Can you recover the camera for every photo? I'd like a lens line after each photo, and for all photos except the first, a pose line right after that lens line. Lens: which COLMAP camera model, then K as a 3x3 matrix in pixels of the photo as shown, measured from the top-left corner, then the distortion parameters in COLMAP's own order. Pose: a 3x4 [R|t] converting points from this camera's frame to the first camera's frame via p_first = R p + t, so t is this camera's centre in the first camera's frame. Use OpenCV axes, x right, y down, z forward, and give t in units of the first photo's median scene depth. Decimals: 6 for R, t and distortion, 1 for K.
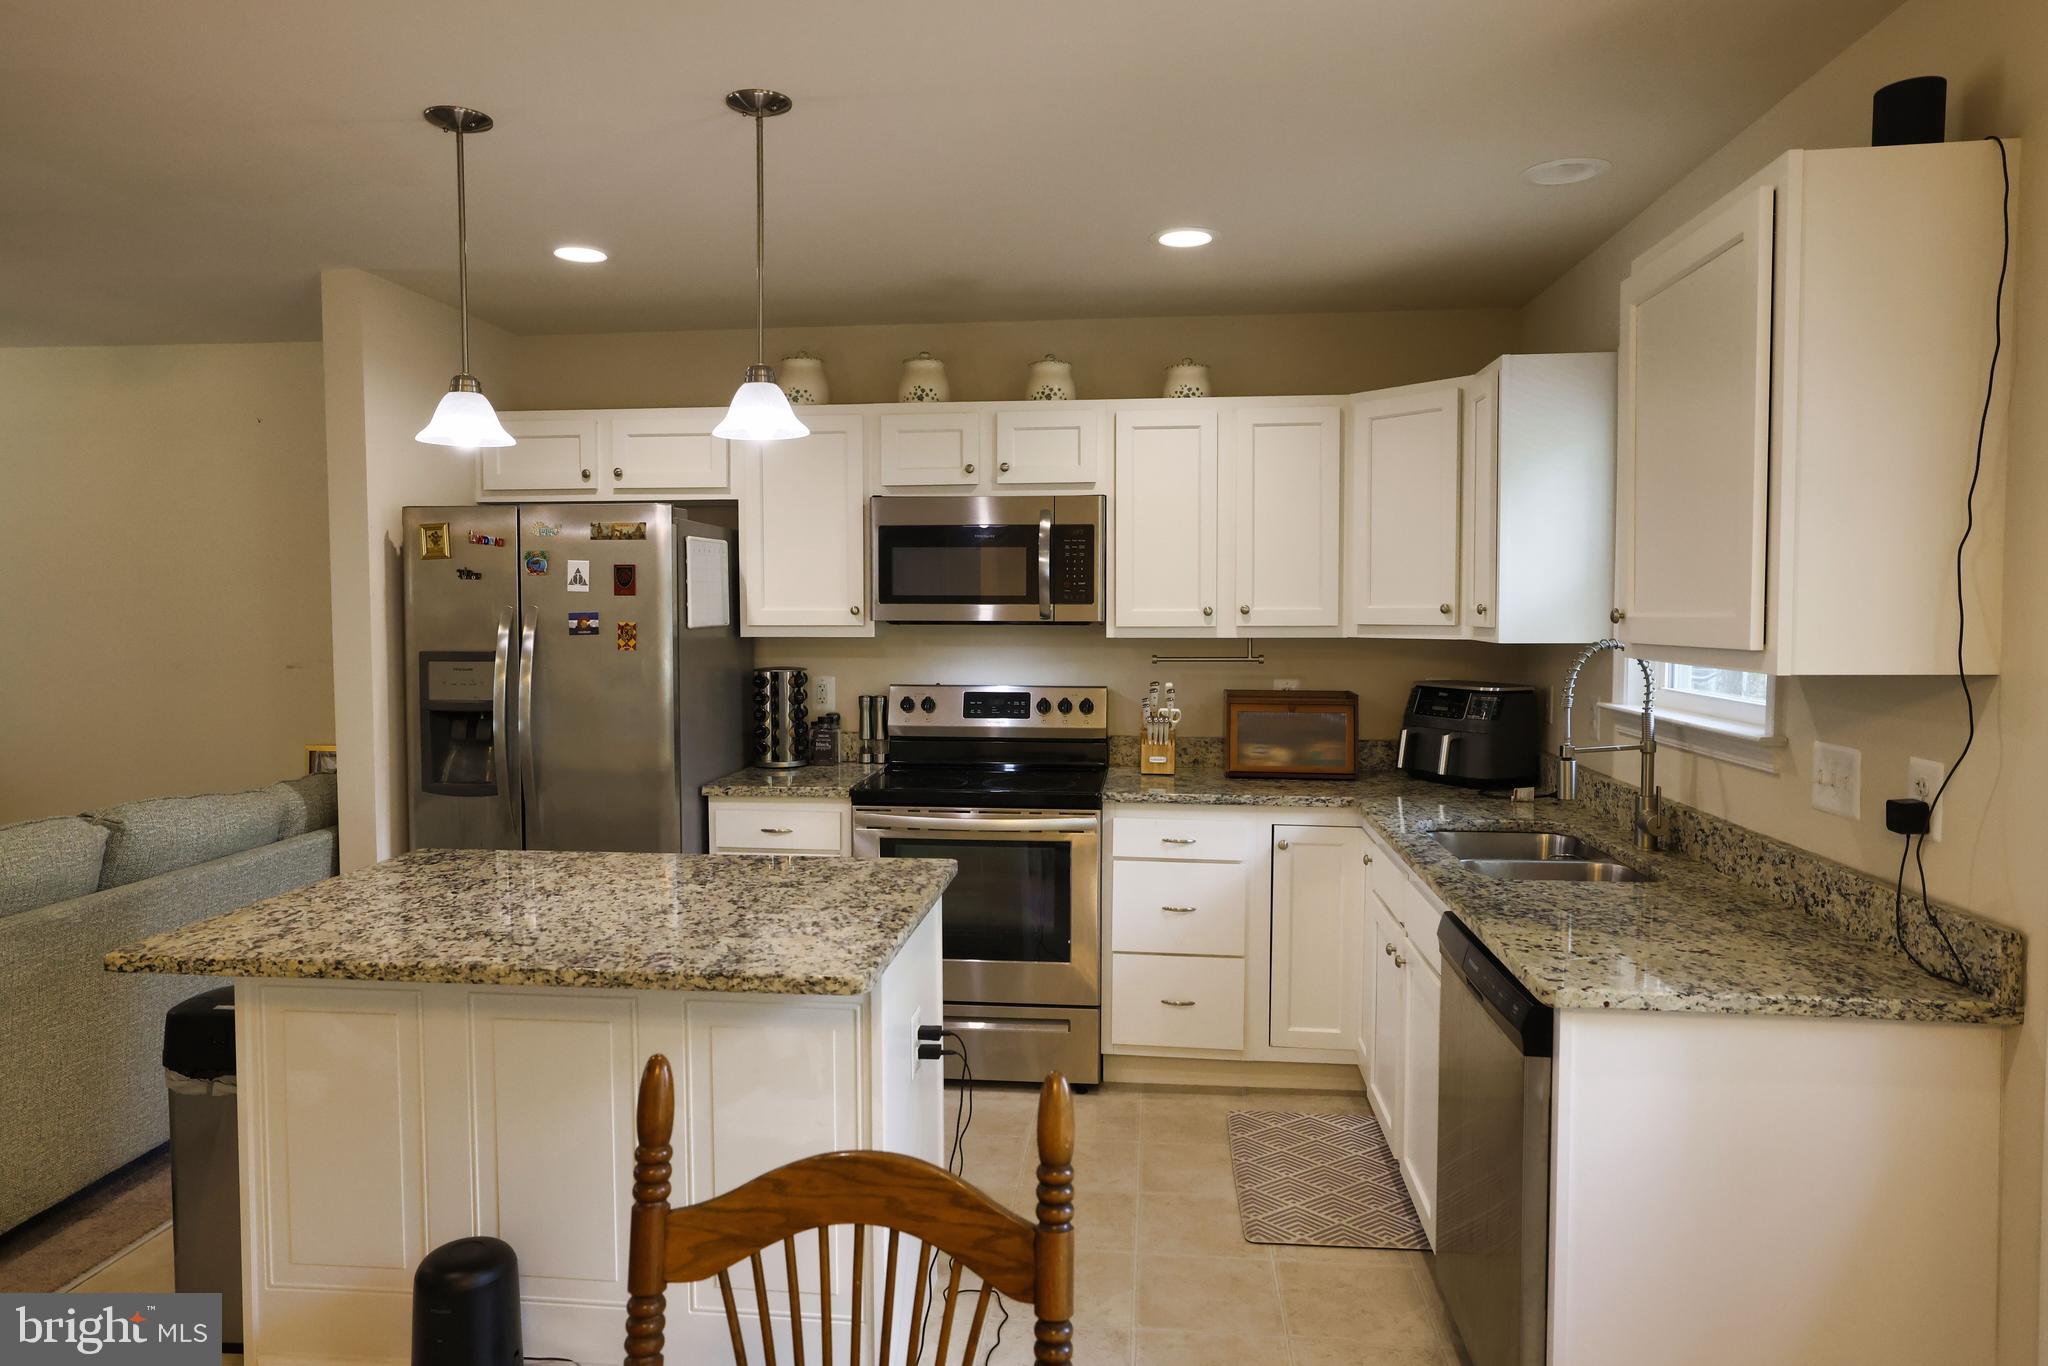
lens RADIAL K [[1280.6, 0, 1014.9], [0, 1280.6, 671.3], [0, 0, 1]] dist [-0.000990, 0.002272]
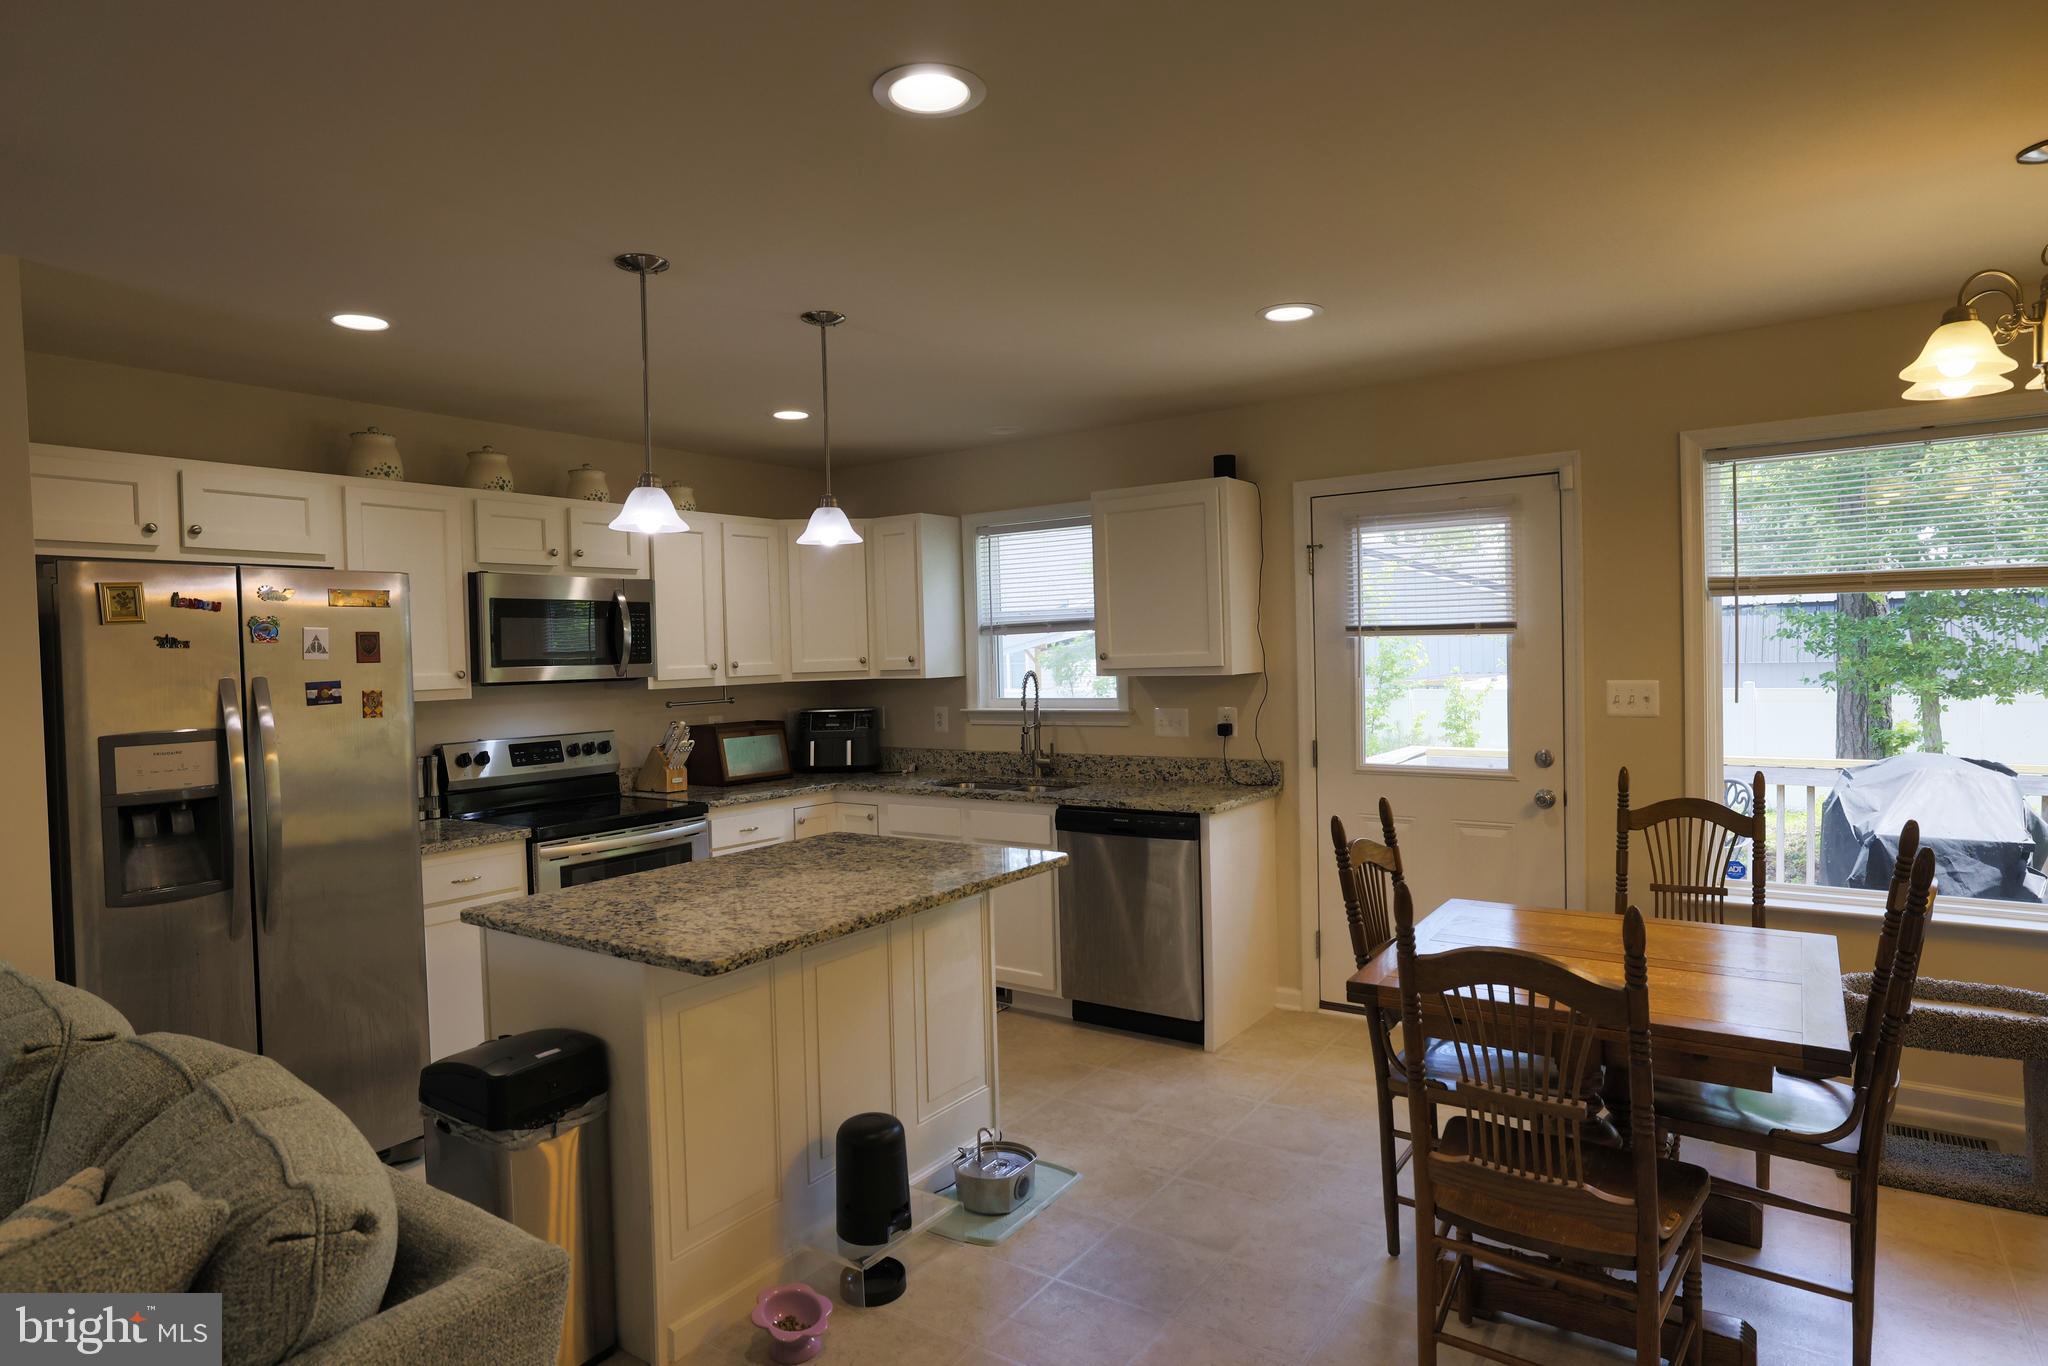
lens RADIAL K [[1143.7, 0, 1024.0], [0, 1143.7, 683.0], [0, 0, 1]] dist [-0.020063, 0.001262]
pose [[0.474233, -0.036006, 0.879663, -0.827477], [0.072835, 0.997343, 0.001557, -0.007829], [-0.877382, 0.063332, 0.475595, 0.133156]]
